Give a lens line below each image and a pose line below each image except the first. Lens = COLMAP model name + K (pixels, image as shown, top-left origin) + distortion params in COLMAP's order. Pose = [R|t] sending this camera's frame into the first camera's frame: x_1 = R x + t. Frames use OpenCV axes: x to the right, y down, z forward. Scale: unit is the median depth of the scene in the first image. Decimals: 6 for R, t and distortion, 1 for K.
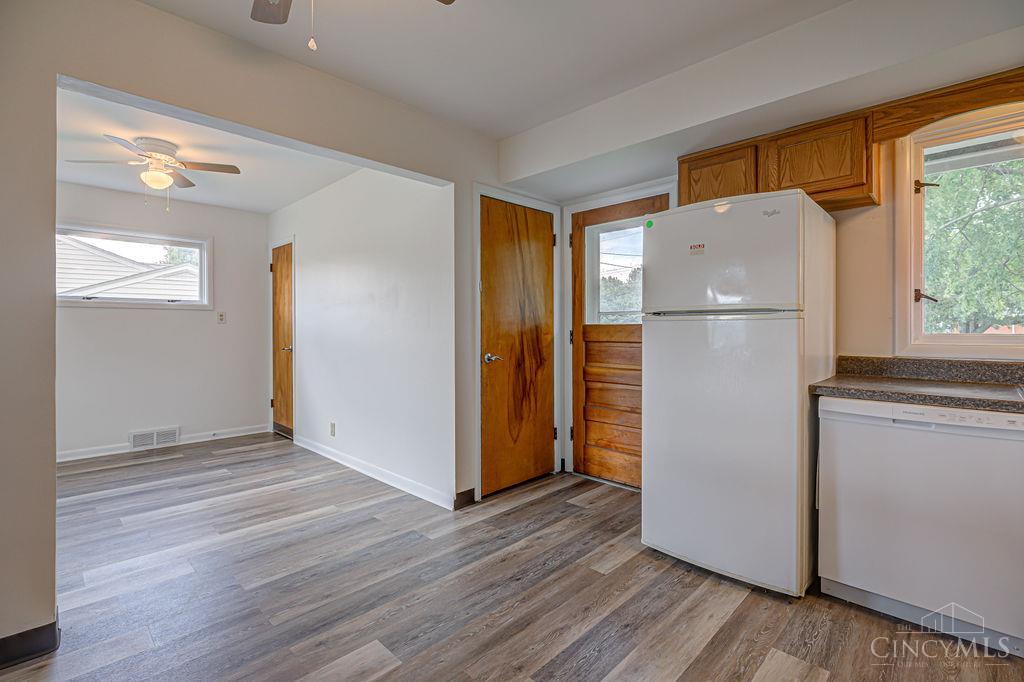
lens RADIAL K [[474.0, 0, 517.6], [0, 474.0, 334.4], [0, 0, 1]] dist [-0.007287, -0.000310]
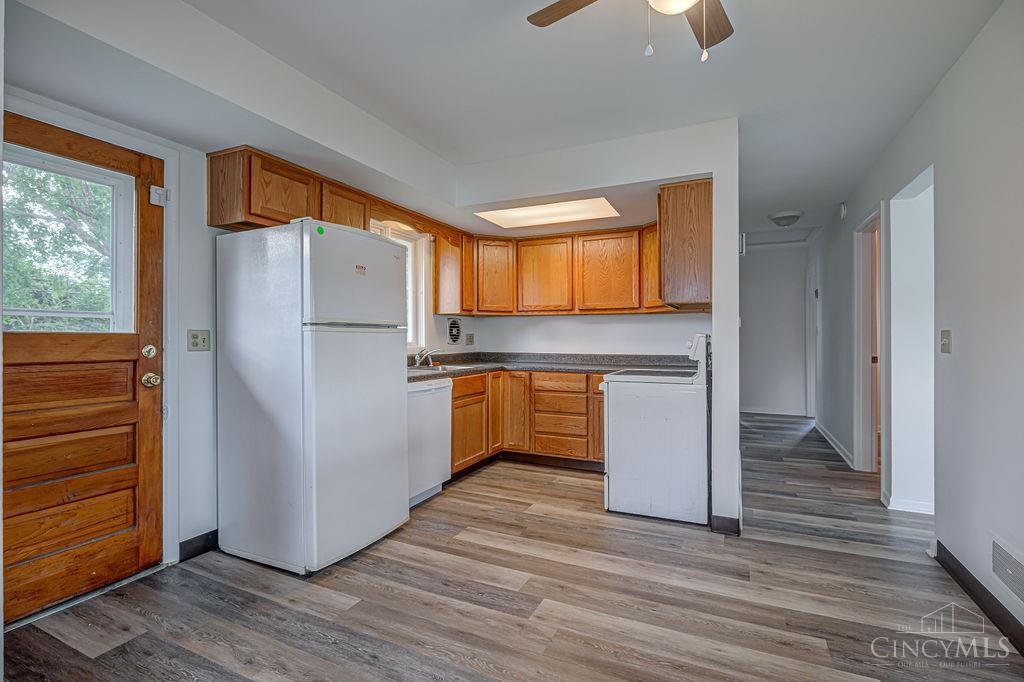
lens RADIAL K [[469.4, 0, 514.5], [0, 469.4, 336.1], [0, 0, 1]] dist [-0.001997, -0.000444]
pose [[-0.328546, 0.009511, 0.944440, -0.523871], [0.014950, 0.999876, -0.004869, -0.006014], [-0.944370, 0.012520, -0.328647, 0.660446]]
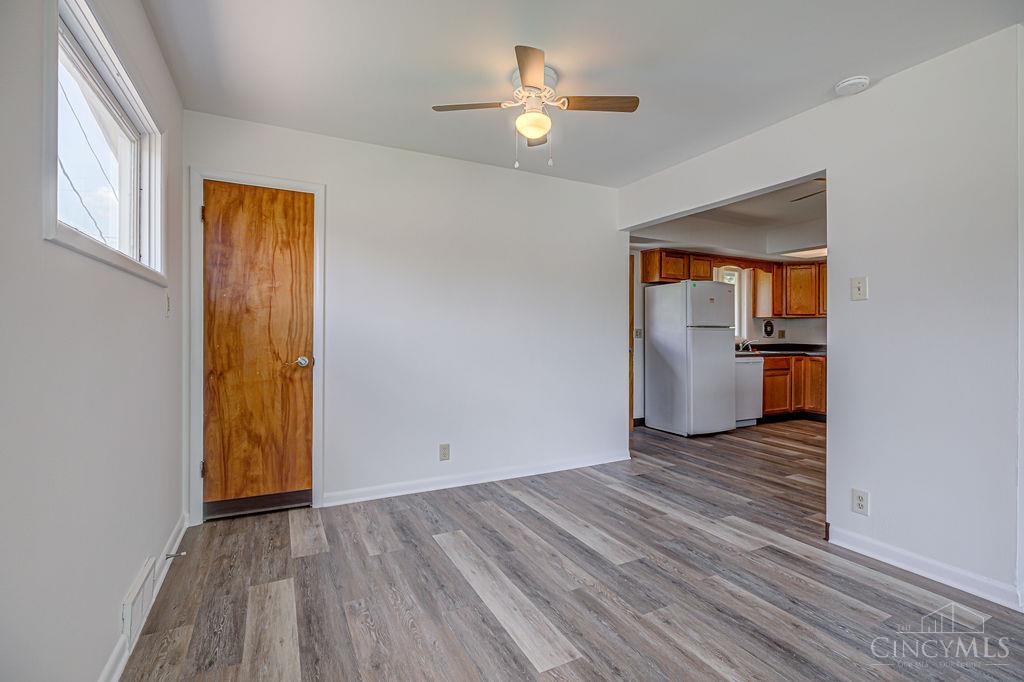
lens RADIAL K [[474.0, 0, 517.6], [0, 474.0, 334.4], [0, 0, 1]] dist [-0.007287, -0.000310]
pose [[0.306926, 0.002817, 0.951729, -1.421277], [0.006268, 0.999968, -0.004982, -0.001439], [-0.951713, 0.007494, 0.306898, 0.775352]]
